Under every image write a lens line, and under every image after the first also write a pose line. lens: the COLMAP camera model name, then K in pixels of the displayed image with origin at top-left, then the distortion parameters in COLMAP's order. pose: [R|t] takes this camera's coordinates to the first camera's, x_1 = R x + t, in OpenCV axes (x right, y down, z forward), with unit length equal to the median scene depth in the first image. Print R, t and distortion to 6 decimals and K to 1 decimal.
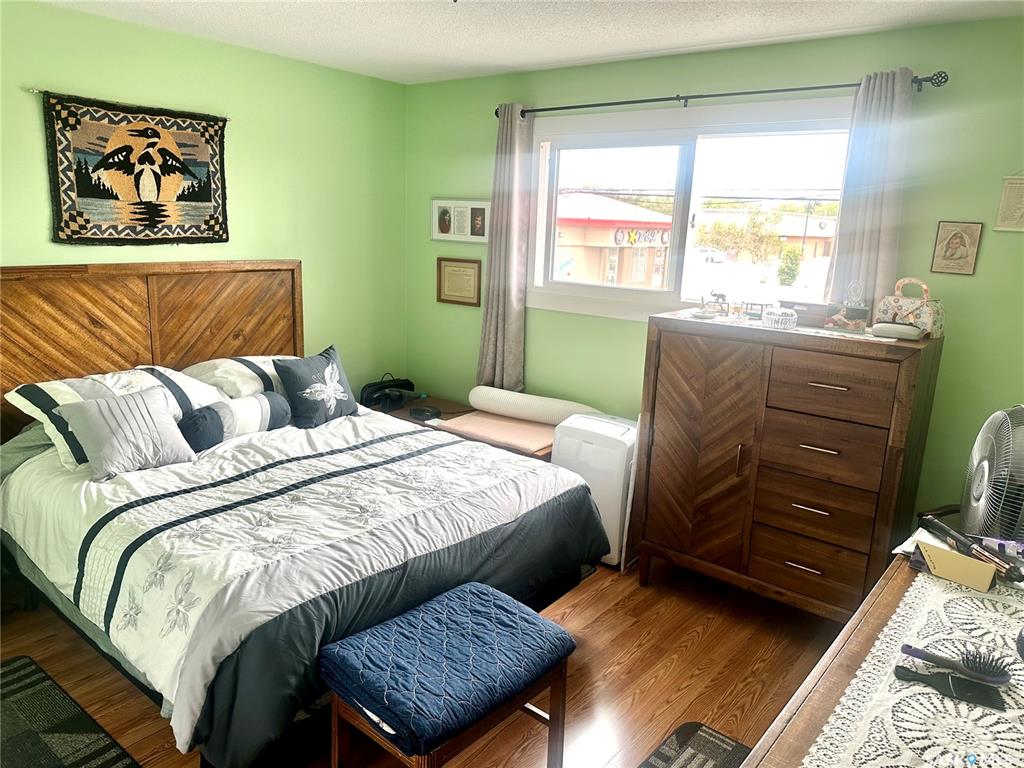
lens RADIAL K [[727.3, 0, 507.0], [0, 727.3, 383.9], [0, 0, 1]] dist [0.086816, -0.096482]
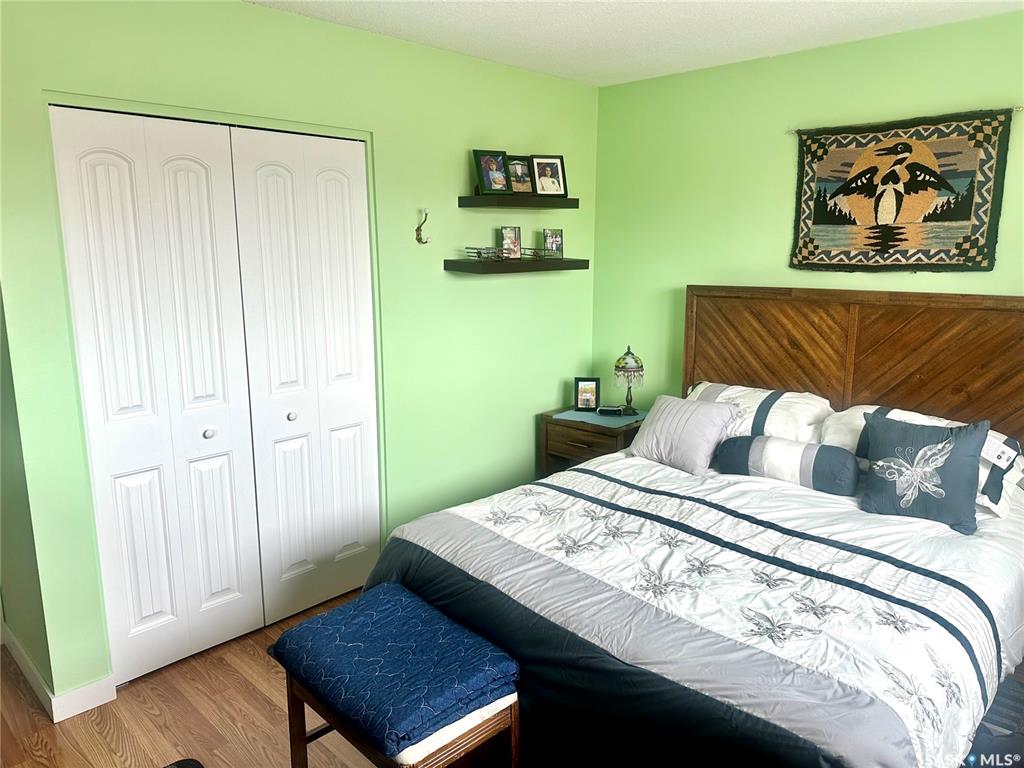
lens RADIAL K [[727.3, 0, 507.0], [0, 727.3, 383.9], [0, 0, 1]] dist [0.086816, -0.096482]
pose [[-0.097838, 0.158088, -0.982566, 0.497598], [-0.219914, 0.959462, 0.176269, -0.119029], [0.970601, 0.233326, -0.059106, 0.661405]]
